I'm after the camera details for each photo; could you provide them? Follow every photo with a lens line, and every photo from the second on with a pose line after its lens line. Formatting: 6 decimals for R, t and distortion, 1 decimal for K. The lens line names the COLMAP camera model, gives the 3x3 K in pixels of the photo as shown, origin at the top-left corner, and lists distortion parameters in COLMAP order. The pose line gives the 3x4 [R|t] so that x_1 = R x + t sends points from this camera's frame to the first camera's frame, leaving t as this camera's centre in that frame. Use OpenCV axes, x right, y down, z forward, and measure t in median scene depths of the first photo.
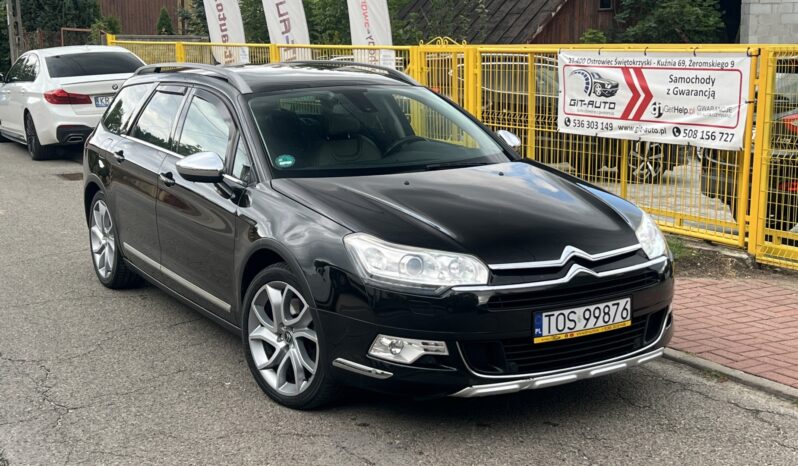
lens RADIAL K [[1089.3, 0, 399.0], [0, 1089.3, 233.0], [0, 0, 1]] dist [0.229914, -0.780965]
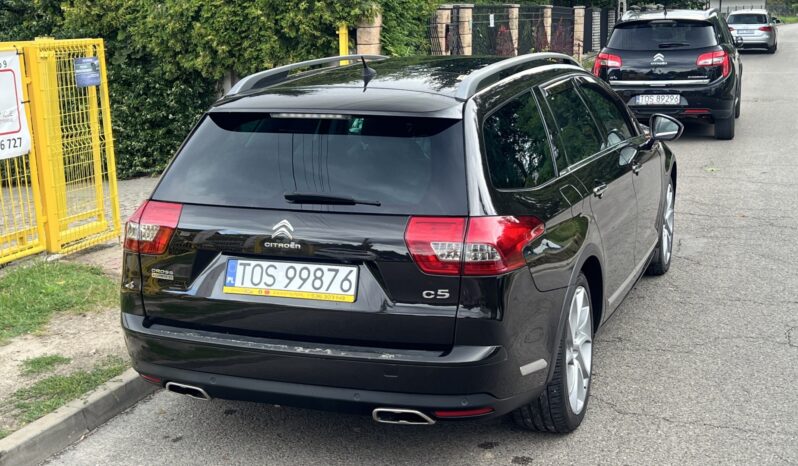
lens RADIAL K [[1044.6, 0, 399.0], [0, 1044.6, 233.0], [0, 0, 1]] dist [0.205095, -0.623222]
pose [[-0.618370, -0.137202, 0.773818, -0.954248], [0.168448, 0.938619, 0.301032, -0.364799], [-0.767622, 0.316497, -0.557303, 2.025847]]
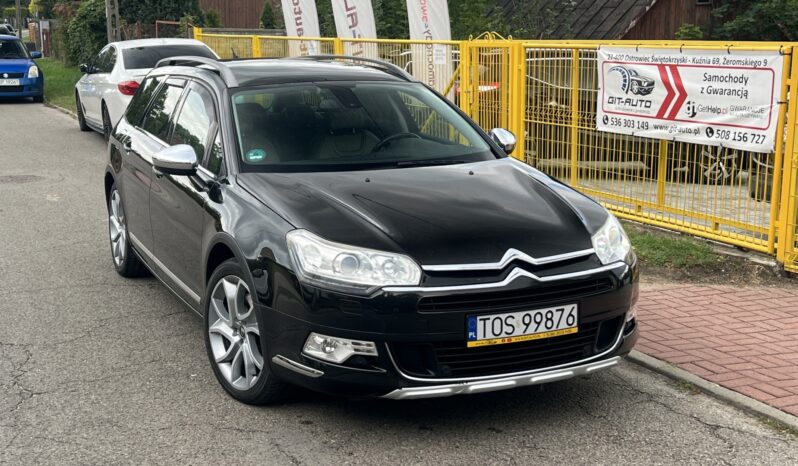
lens RADIAL K [[1089.7, 0, 392.1], [0, 1089.7, 231.0], [0, 0, 1]] dist [0.228851, -0.766478]
pose [[0.993667, 0.026824, -0.109121, 0.140396], [-0.026411, 0.999637, 0.005226, -0.005614], [0.109221, -0.002311, 0.994015, 0.018477]]
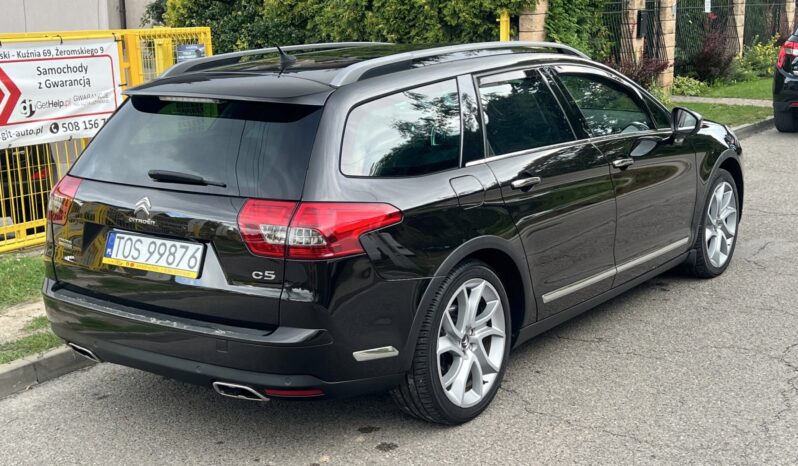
lens RADIAL K [[1044.6, 0, 399.0], [0, 1044.6, 233.0], [0, 0, 1]] dist [0.205095, -0.623222]
pose [[-0.392492, -0.171628, 0.903600, -1.118594], [0.195136, 0.944532, 0.264163, -0.311121], [-0.898817, 0.280007, -0.337231, 1.779492]]
